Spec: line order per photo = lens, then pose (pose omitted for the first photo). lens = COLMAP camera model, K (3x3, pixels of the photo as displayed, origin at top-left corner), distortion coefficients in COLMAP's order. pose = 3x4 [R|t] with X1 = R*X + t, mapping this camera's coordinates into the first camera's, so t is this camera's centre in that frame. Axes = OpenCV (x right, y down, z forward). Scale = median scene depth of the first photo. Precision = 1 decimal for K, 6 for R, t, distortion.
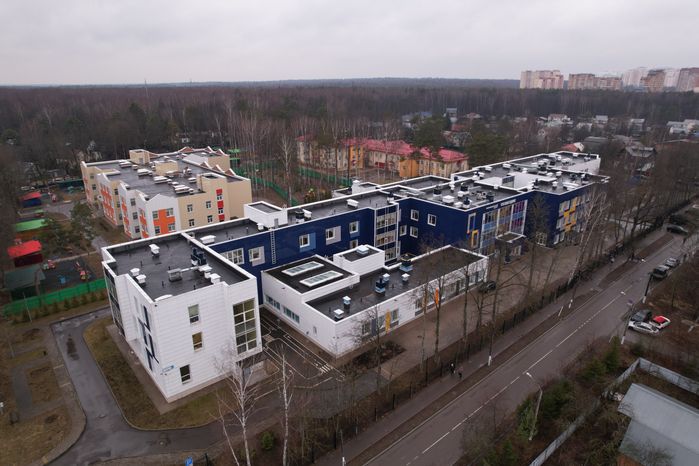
lens RADIAL K [[439.5, 0, 349.5], [0, 439.5, 233.0], [0, 0, 1]] dist [-0.032189, 0.053211]
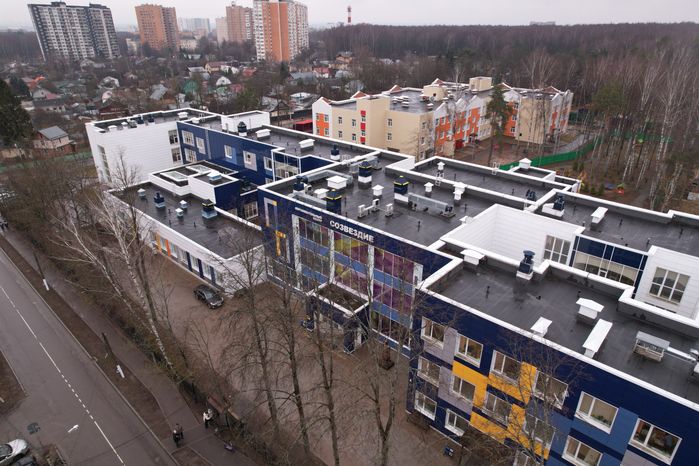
lens RADIAL K [[439.5, 0, 349.5], [0, 439.5, 233.0], [0, 0, 1]] dist [-0.032189, 0.053211]
pose [[0.122365, 0.428780, -0.895083, 0.764592], [-0.318749, 0.871062, 0.373698, -0.237248], [0.939907, 0.239579, 0.243260, 0.859129]]
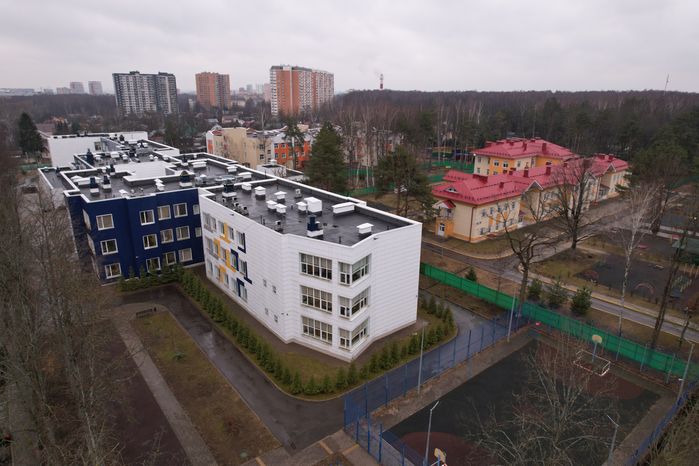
lens RADIAL K [[439.5, 0, 349.5], [0, 439.5, 233.0], [0, 0, 1]] dist [-0.032189, 0.053211]
pose [[-0.027507, 0.312163, -0.949630, 1.116194], [-0.332897, 0.892902, 0.303158, -0.356193], [0.942562, 0.324469, 0.079357, 1.212213]]
